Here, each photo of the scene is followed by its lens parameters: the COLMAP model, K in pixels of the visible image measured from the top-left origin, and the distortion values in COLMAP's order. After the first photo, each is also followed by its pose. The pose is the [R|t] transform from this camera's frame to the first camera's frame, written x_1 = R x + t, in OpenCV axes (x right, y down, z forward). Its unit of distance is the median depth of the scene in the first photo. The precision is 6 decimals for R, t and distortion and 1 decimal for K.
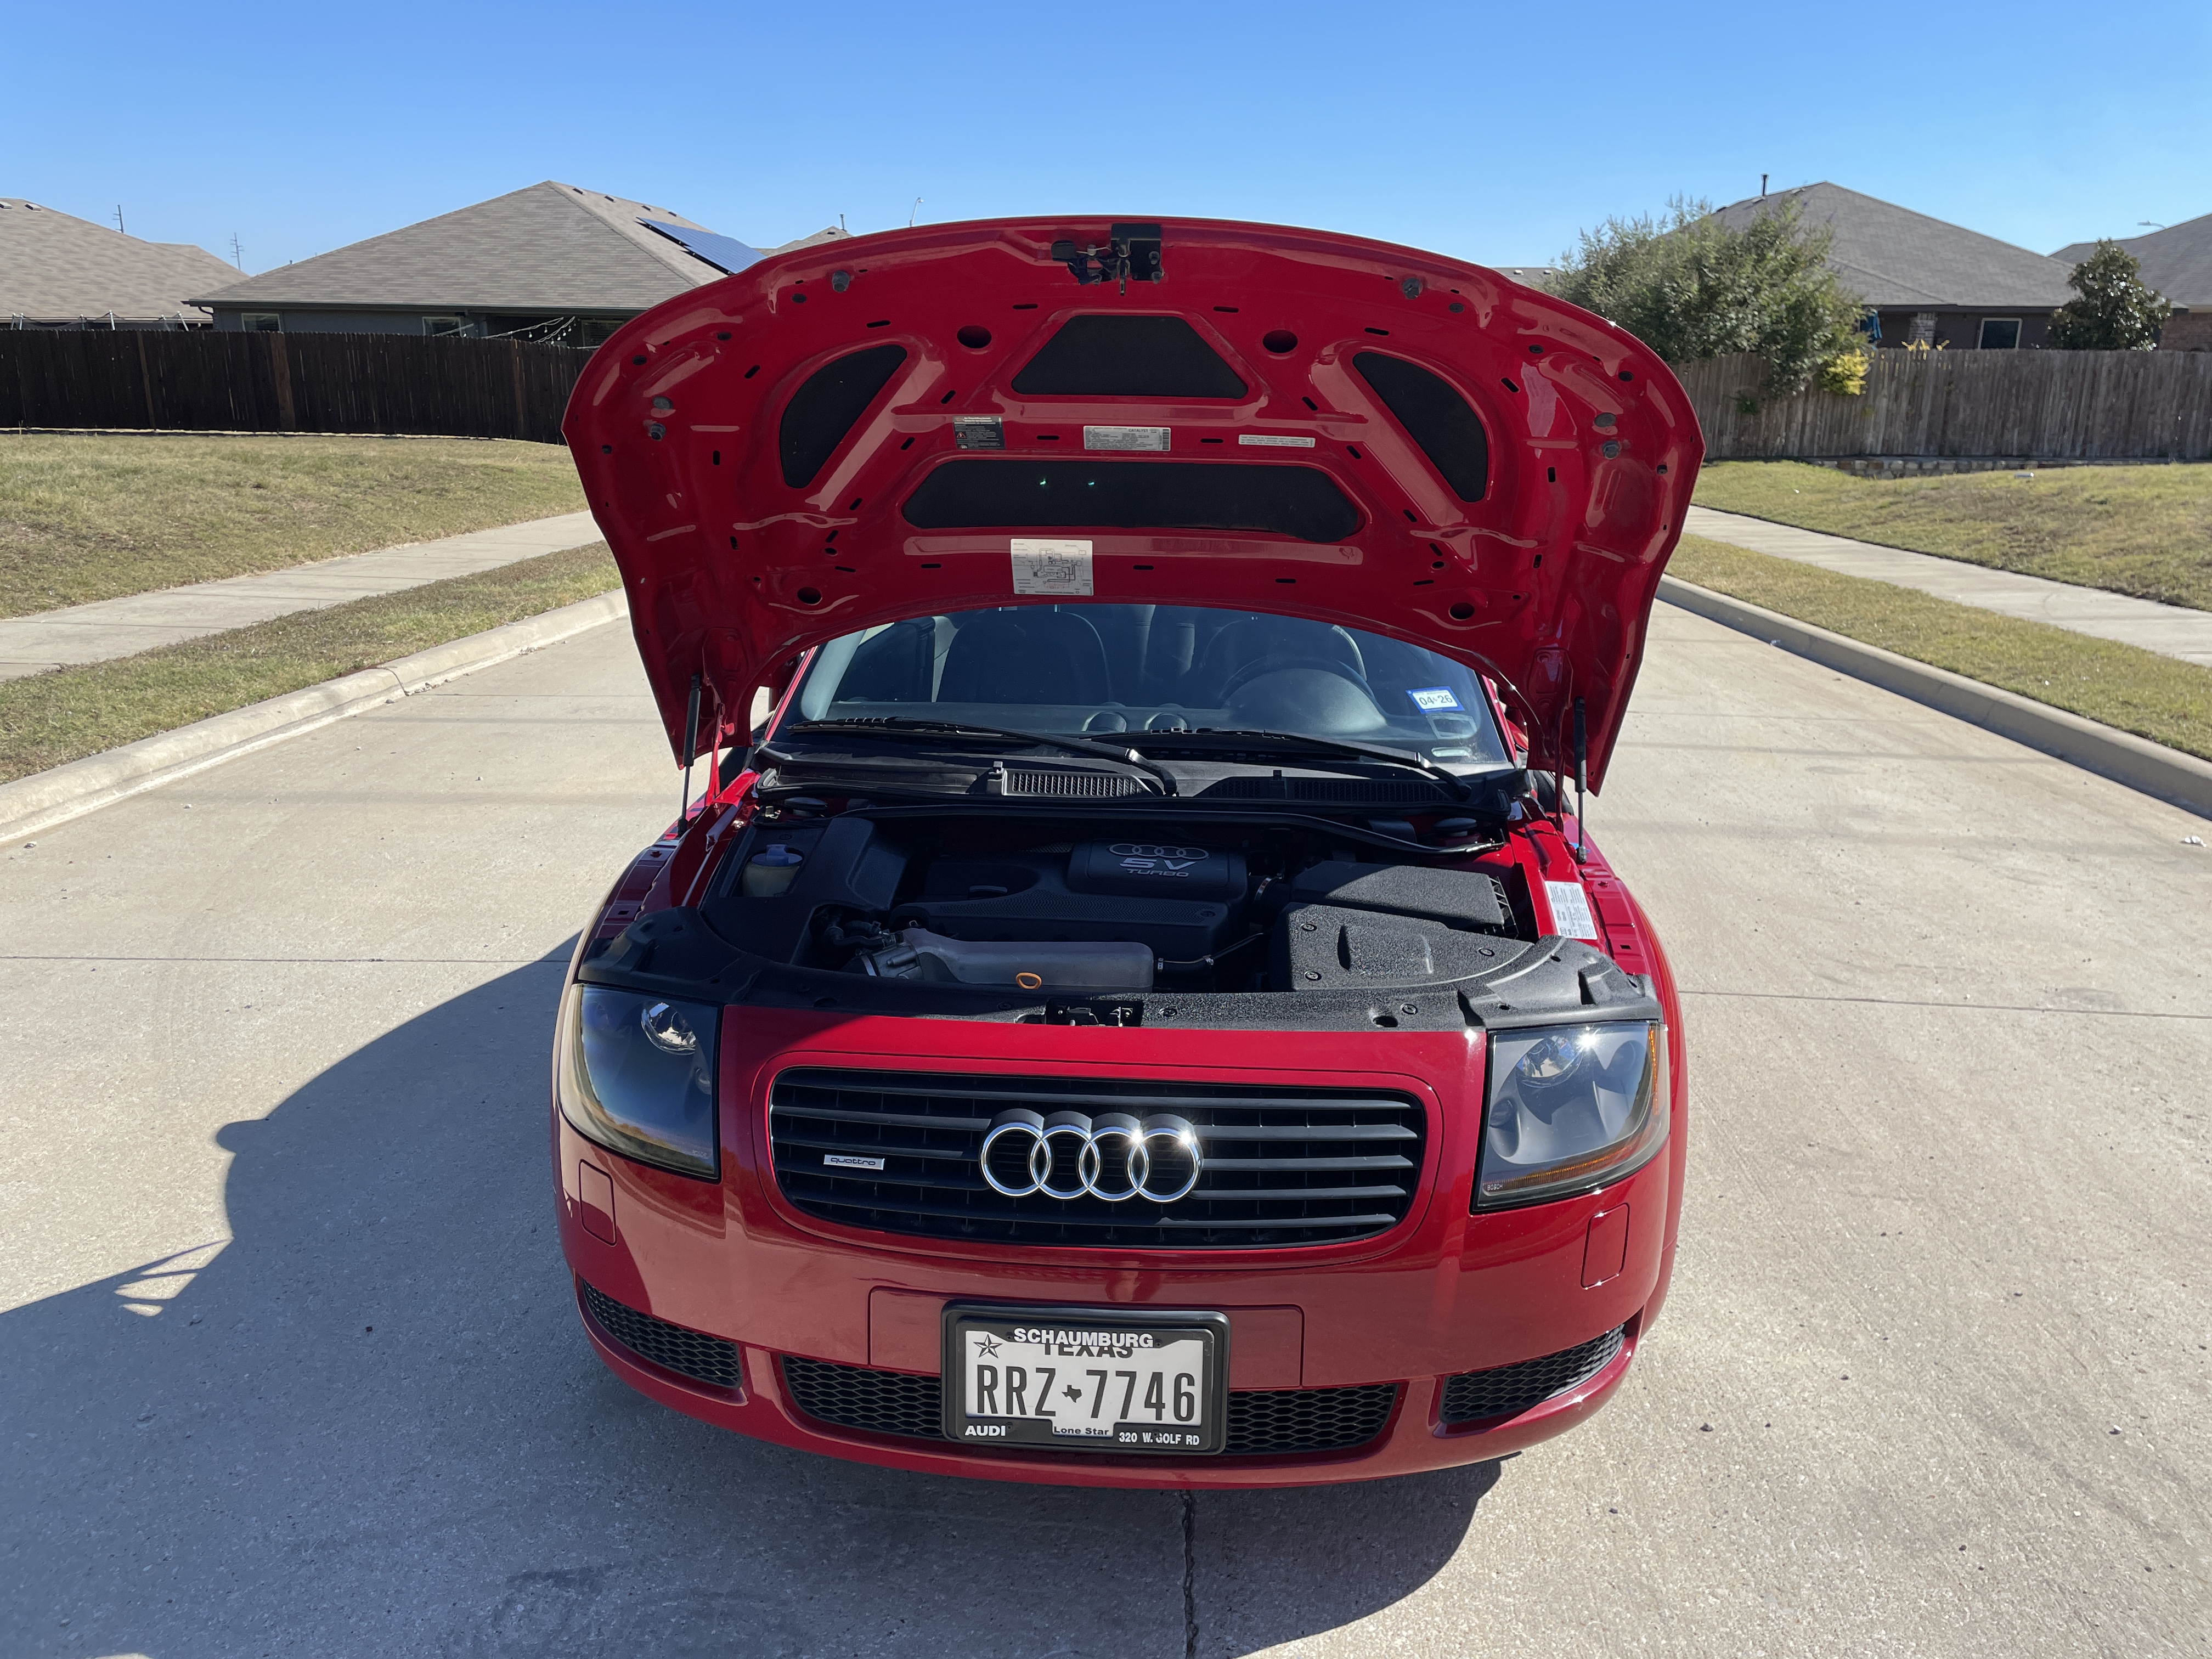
lens RADIAL K [[1640.7, 0, 1113.0], [0, 1640.7, 813.9], [0, 0, 1]] dist [0.096365, -0.119717]
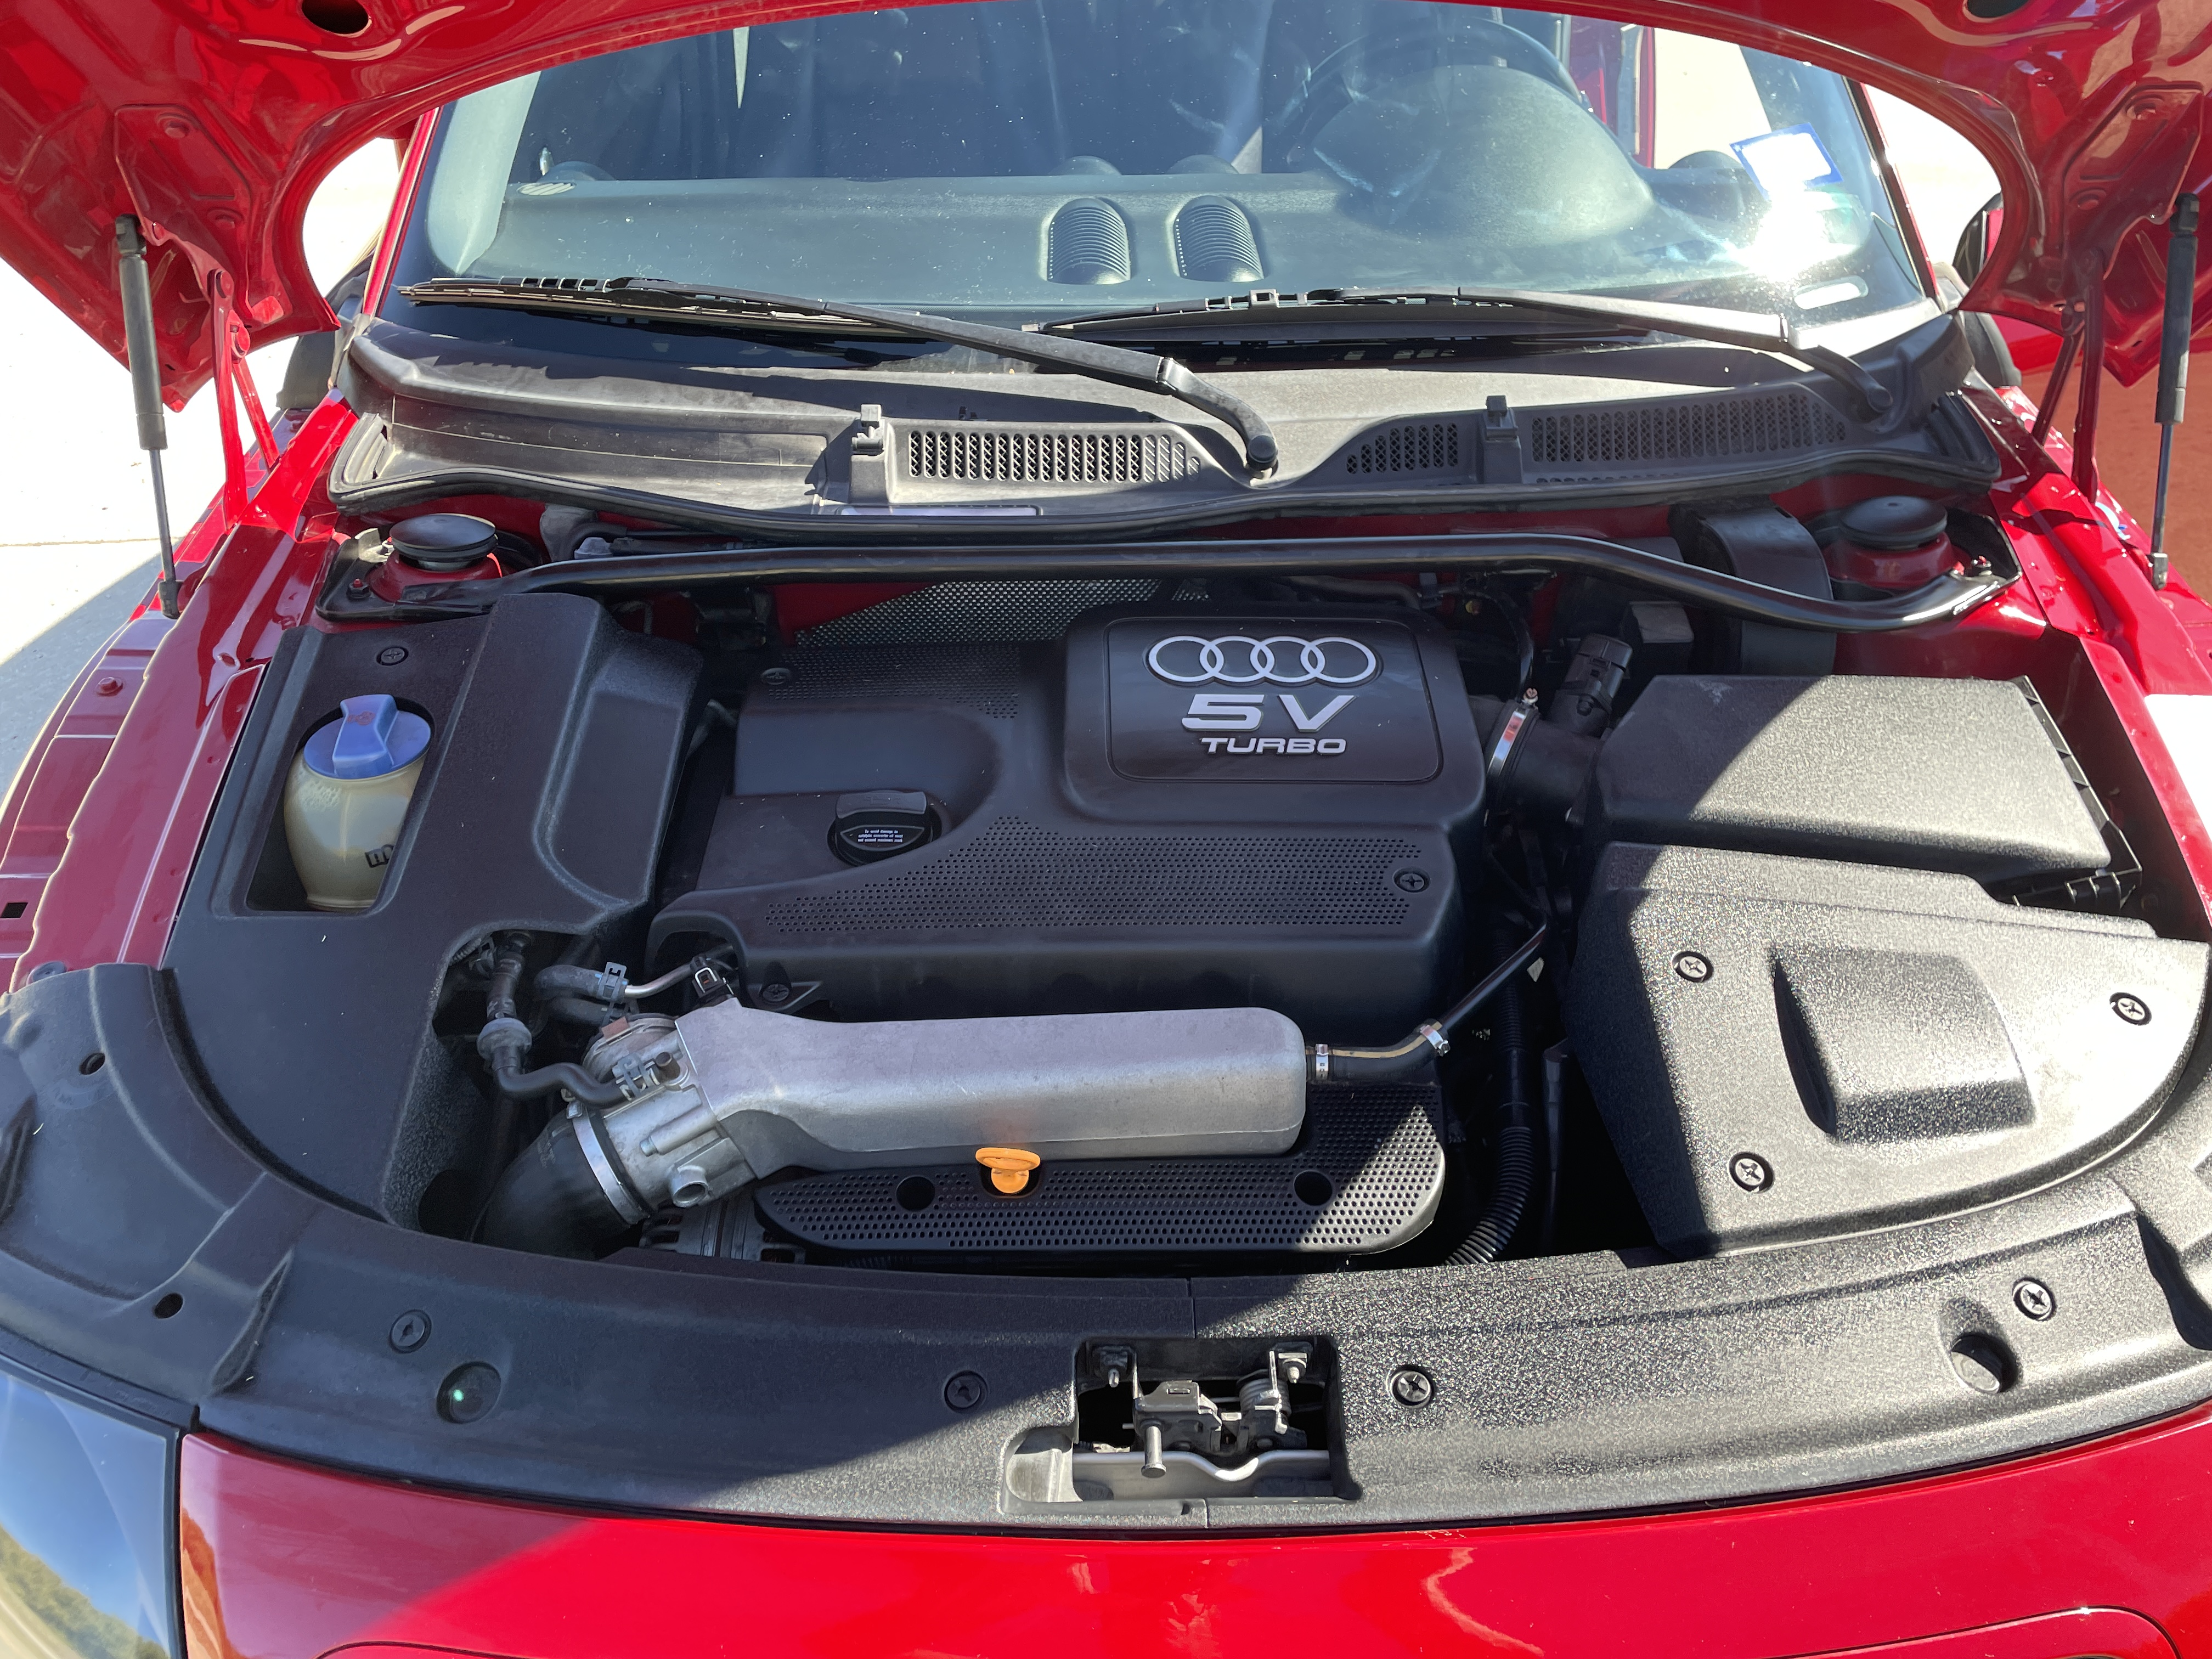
lens RADIAL K [[1640.7, 0, 1111.8], [0, 1640.7, 810.0], [0, 0, 1]] dist [0.096365, -0.119717]
pose [[0.997127, -0.063109, 0.041880, -0.036602], [0.040103, 0.908974, 0.414920, -0.138329], [-0.064253, -0.412049, 0.908894, 0.651033]]
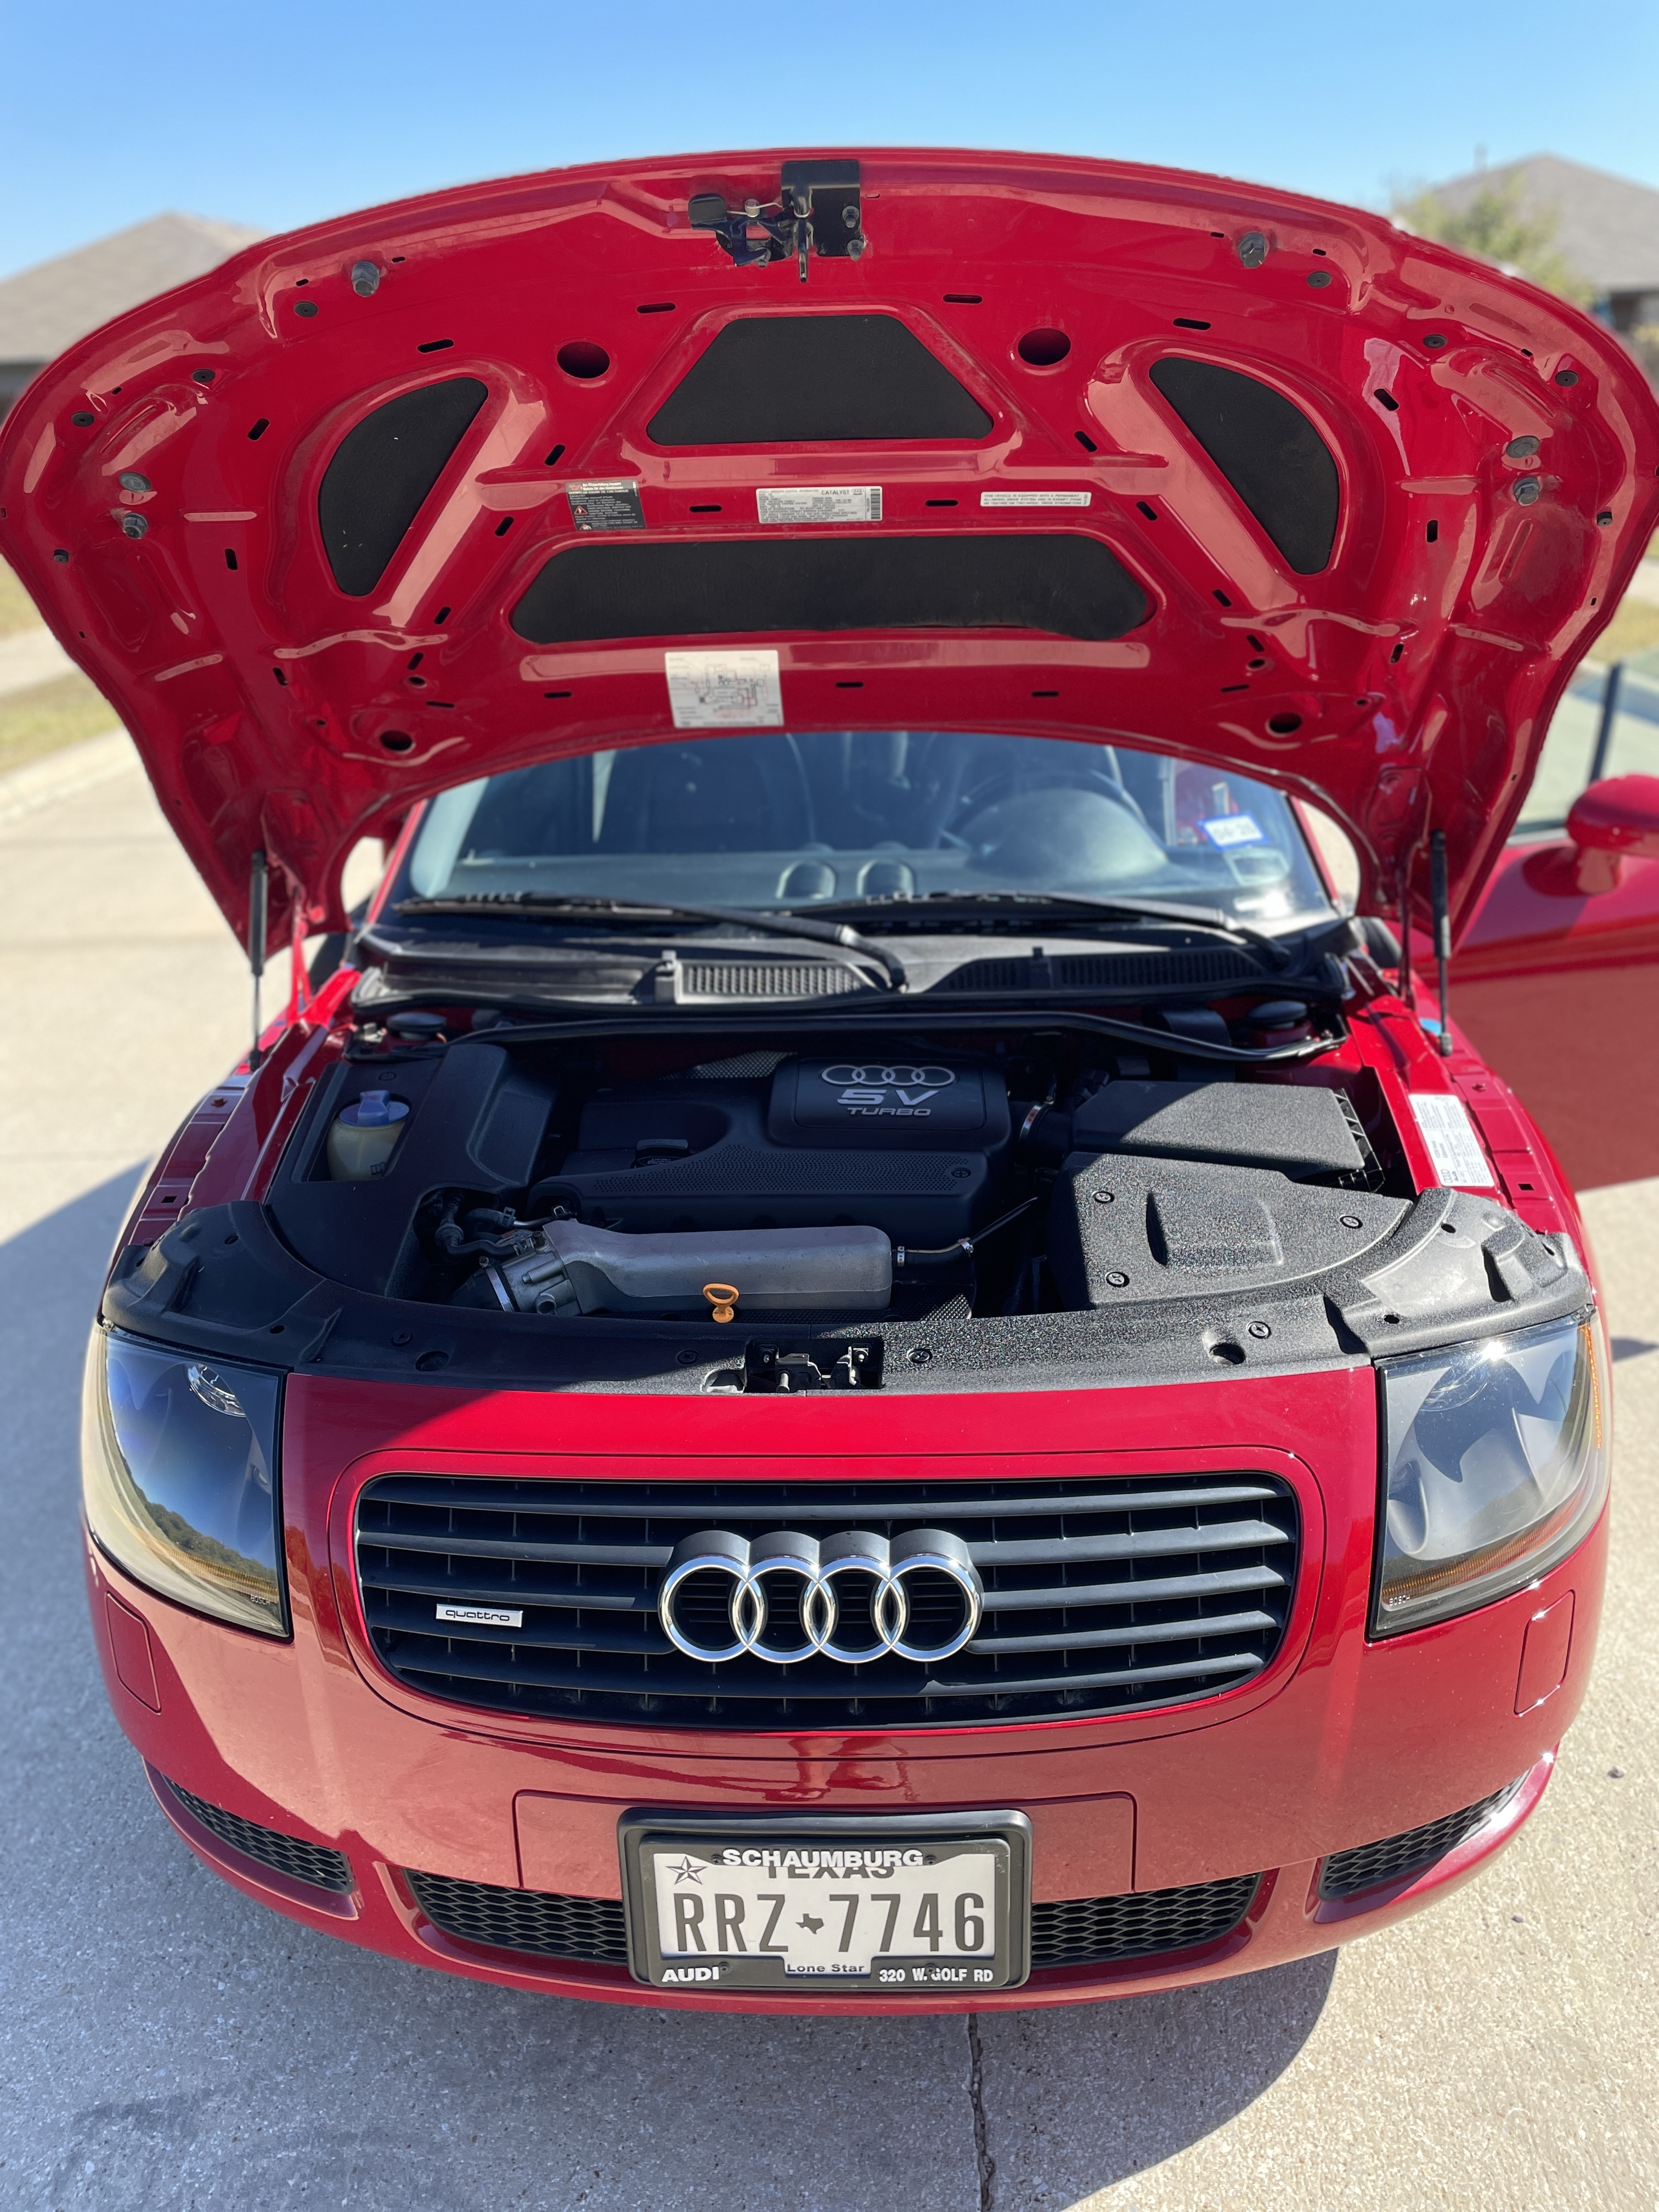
lens RADIAL K [[1640.7, 0, 839.4], [0, 1640.7, 1085.6], [0, 0, 1]] dist [0.096365, -0.119717]
pose [[0.998785, -0.048586, 0.008201, -0.000720], [0.047099, 0.990293, 0.130776, -0.079409], [-0.014475, -0.130231, 0.991378, 0.286109]]
